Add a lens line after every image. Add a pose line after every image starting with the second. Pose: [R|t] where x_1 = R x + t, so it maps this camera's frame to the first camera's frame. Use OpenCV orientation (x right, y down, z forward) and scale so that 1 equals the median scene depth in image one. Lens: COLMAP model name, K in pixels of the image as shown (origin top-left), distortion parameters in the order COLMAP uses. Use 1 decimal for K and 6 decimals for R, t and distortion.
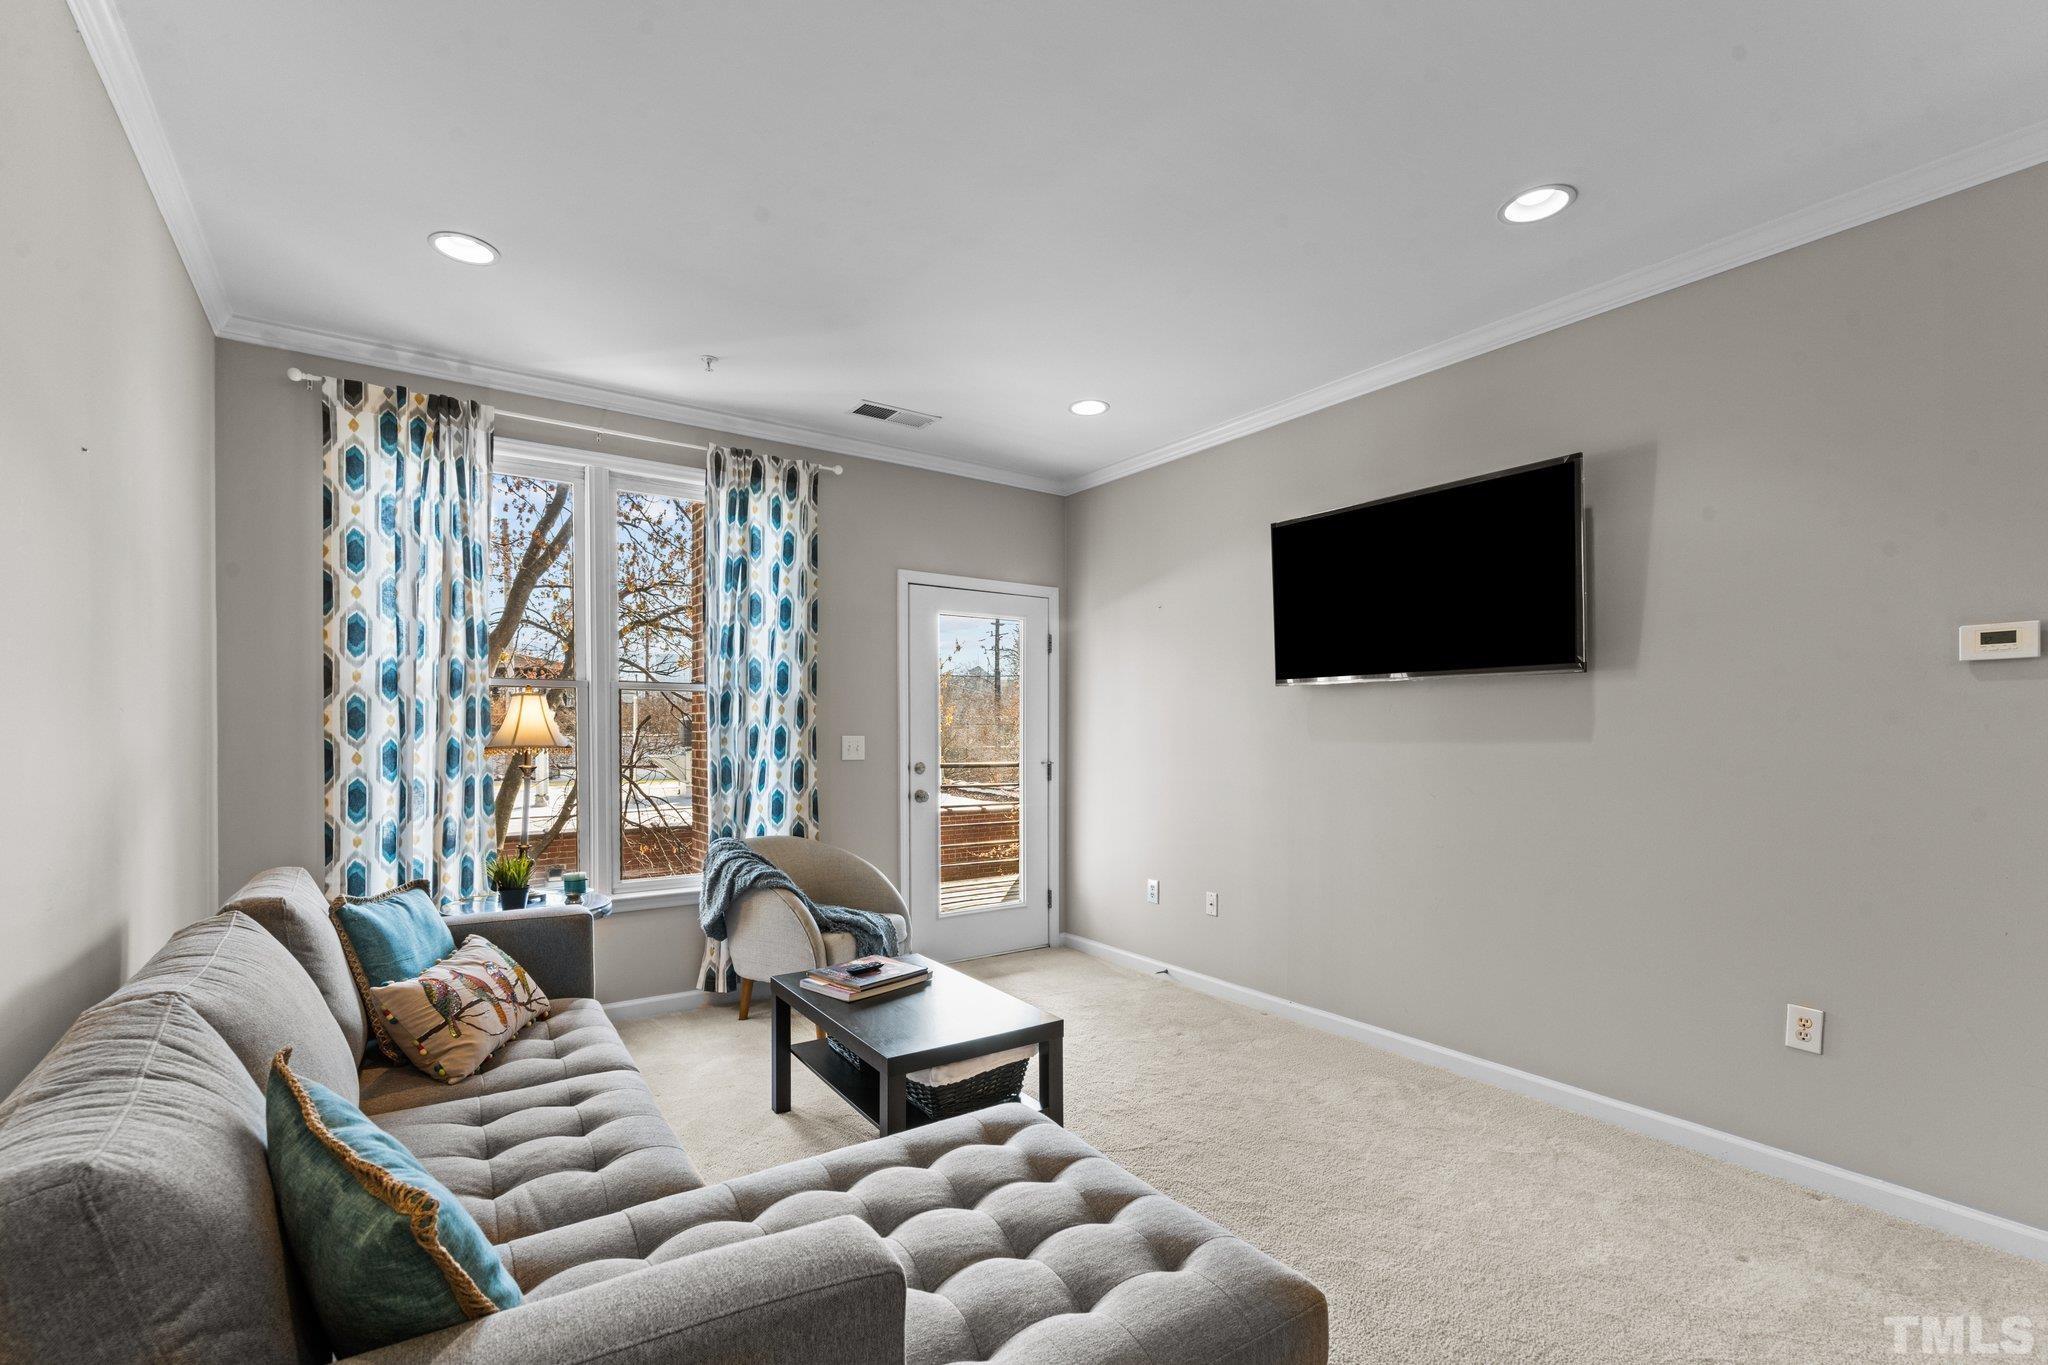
lens RADIAL K [[891.6, 0, 1046.1], [0, 891.6, 740.1], [0, 0, 1]] dist [0.000943, -0.000460]
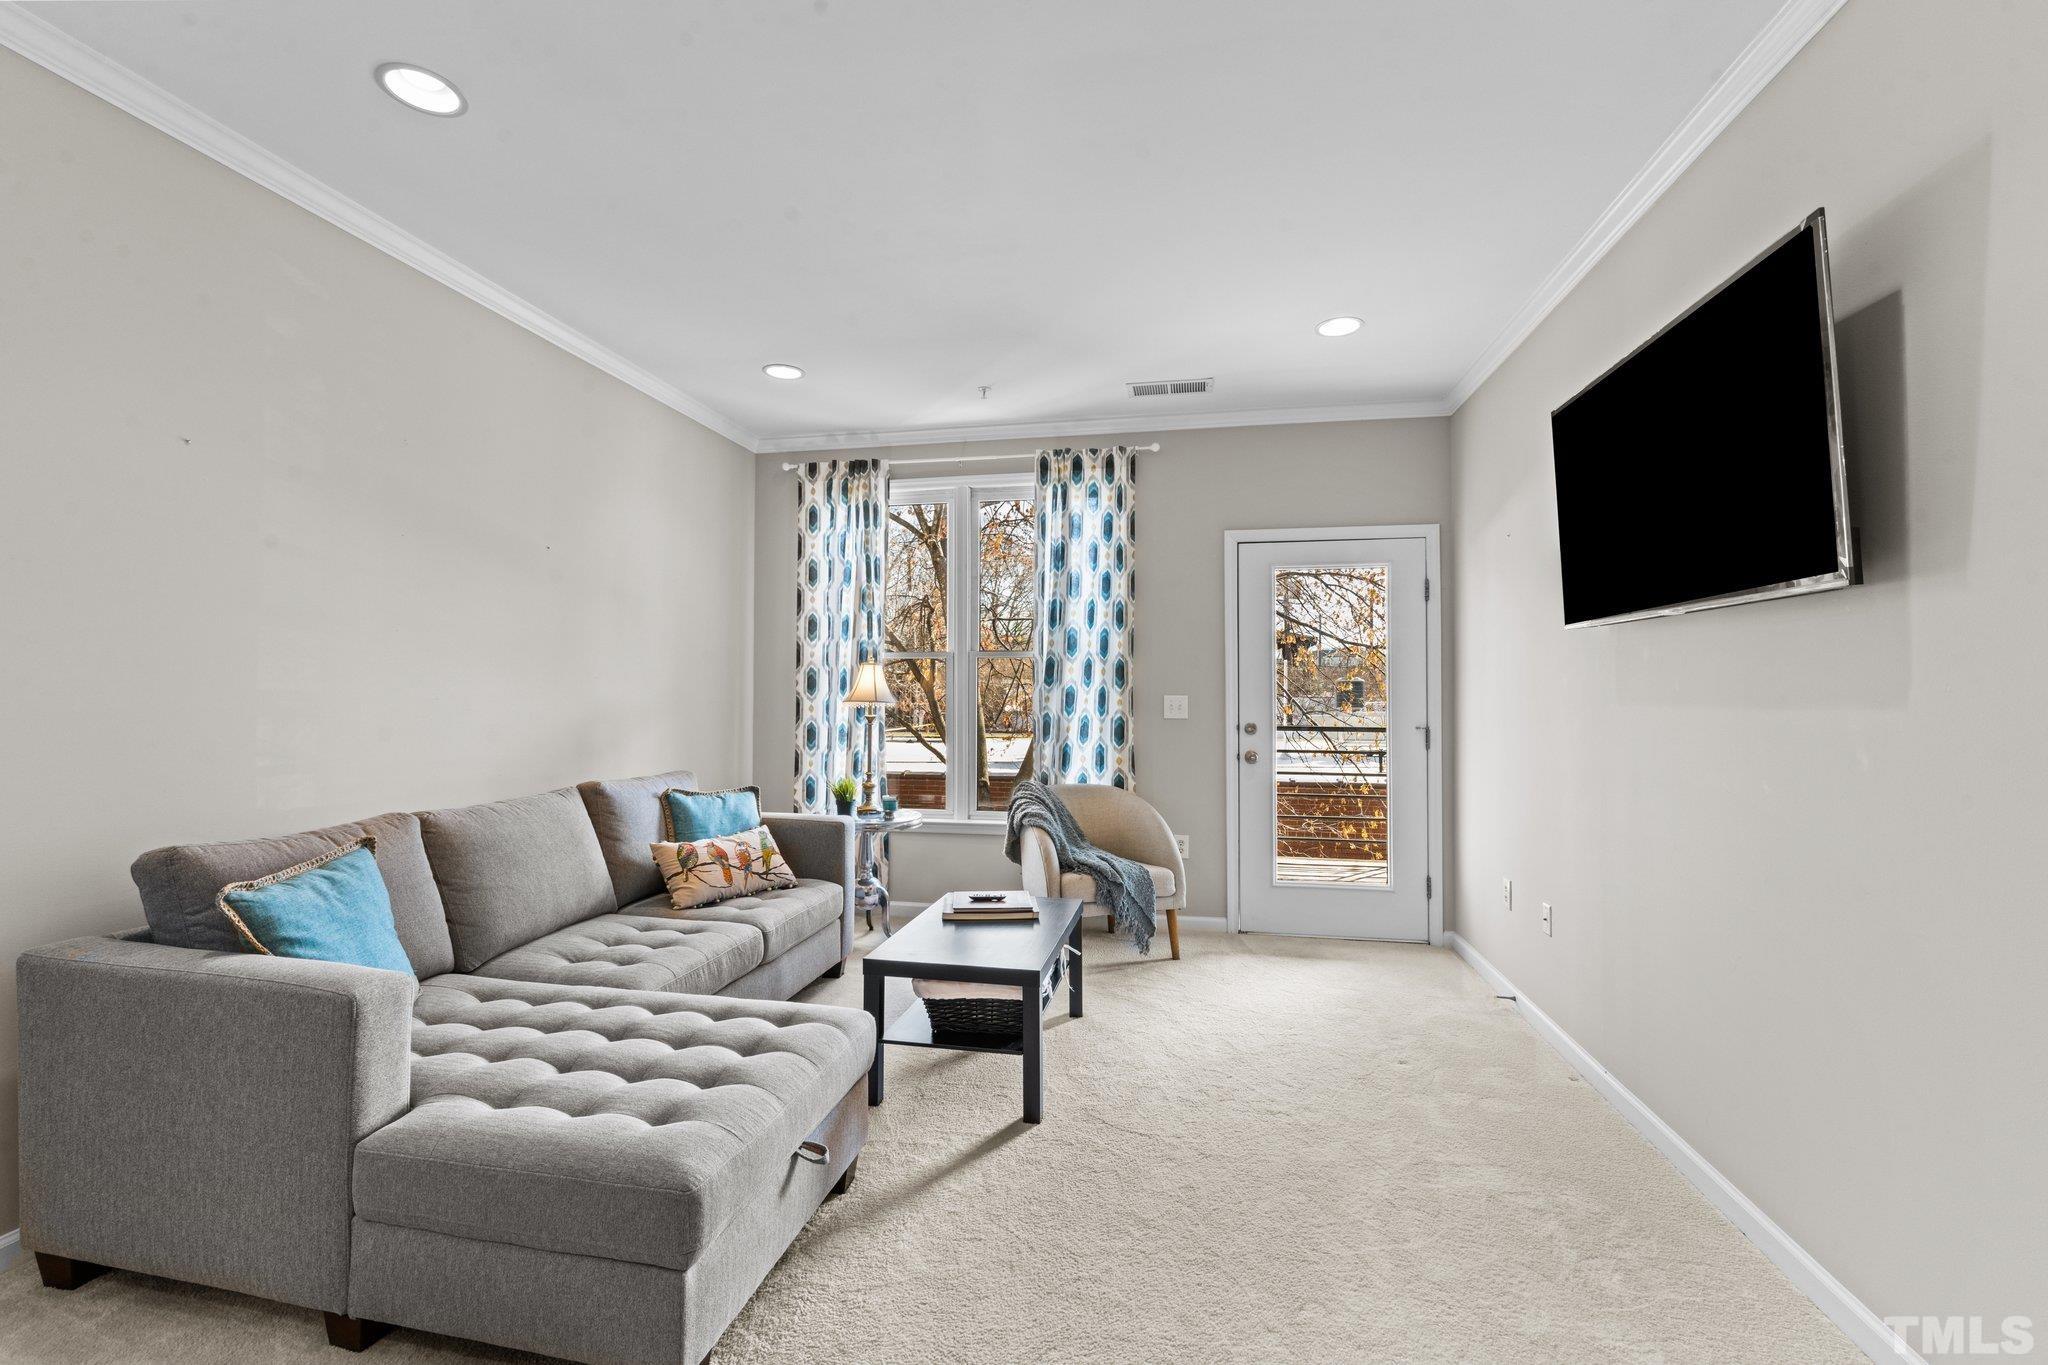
lens RADIAL K [[891.6, 0, 1032.4], [0, 891.6, 673.4], [0, 0, 1]] dist [0.000943, -0.000460]
pose [[0.695184, -0.014661, -0.718683, 0.475445], [-0.008750, 0.999545, -0.028855, 0.001230], [0.718779, 0.026348, 0.694739, 0.172176]]
